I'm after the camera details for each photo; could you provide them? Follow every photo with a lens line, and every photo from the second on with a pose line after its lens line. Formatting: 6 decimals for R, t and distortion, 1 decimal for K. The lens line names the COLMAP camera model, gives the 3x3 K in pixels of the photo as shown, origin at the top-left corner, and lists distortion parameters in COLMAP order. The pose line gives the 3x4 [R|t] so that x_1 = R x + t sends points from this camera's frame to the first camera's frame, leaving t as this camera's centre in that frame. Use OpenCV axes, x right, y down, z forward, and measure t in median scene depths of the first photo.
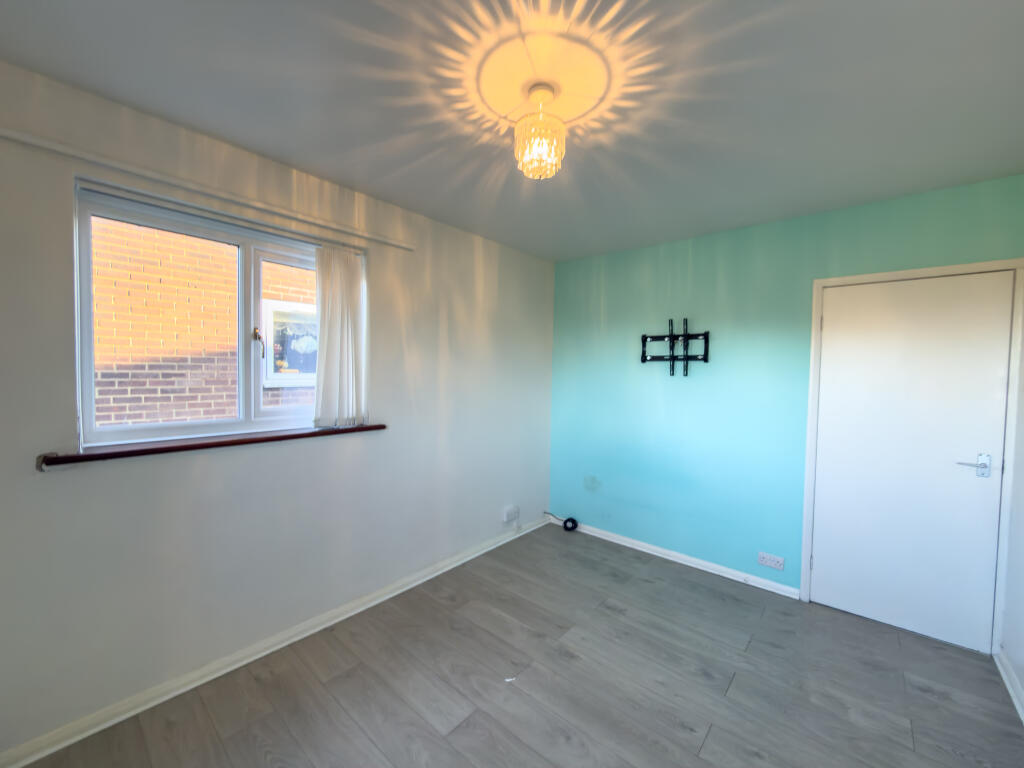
lens RADIAL K [[409.1, 0, 511.5], [0, 409.1, 384.0], [0, 0, 1]] dist [-0.002921, -0.000014]
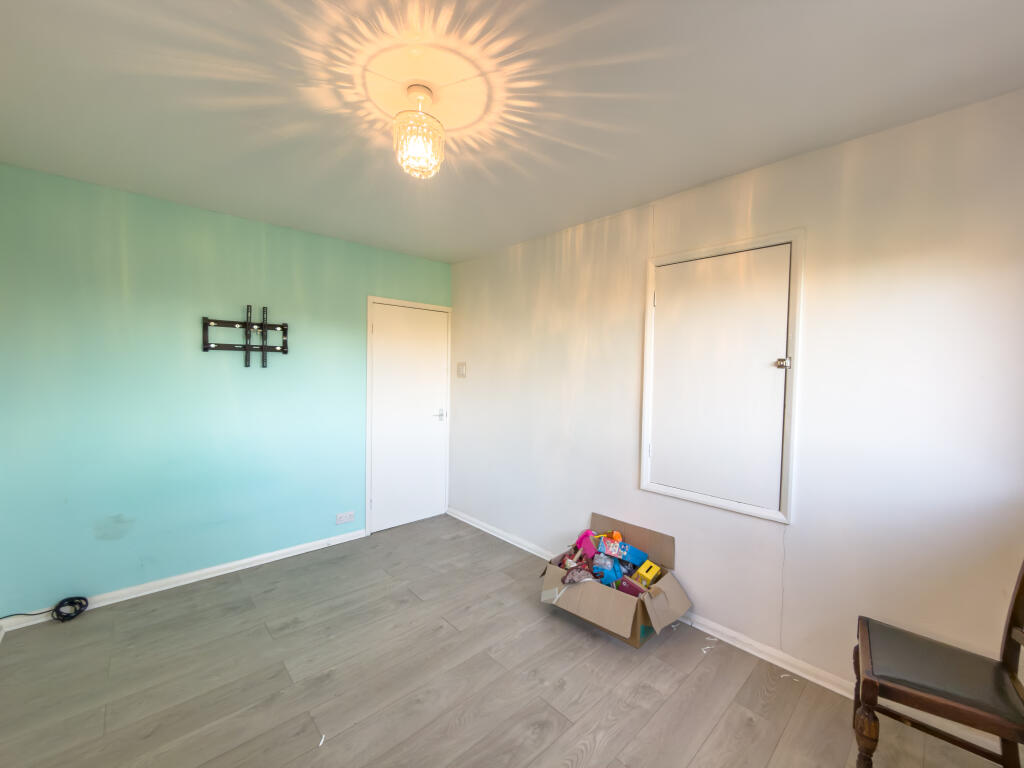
lens RADIAL K [[409.1, 0, 511.5], [0, 409.1, 384.0], [0, 0, 1]] dist [-0.002921, -0.000014]
pose [[0.109082, -0.046176, 0.992960, -0.653019], [0.015778, 0.998875, 0.044717, -0.020653], [-0.993908, 0.010789, 0.109688, 0.459204]]
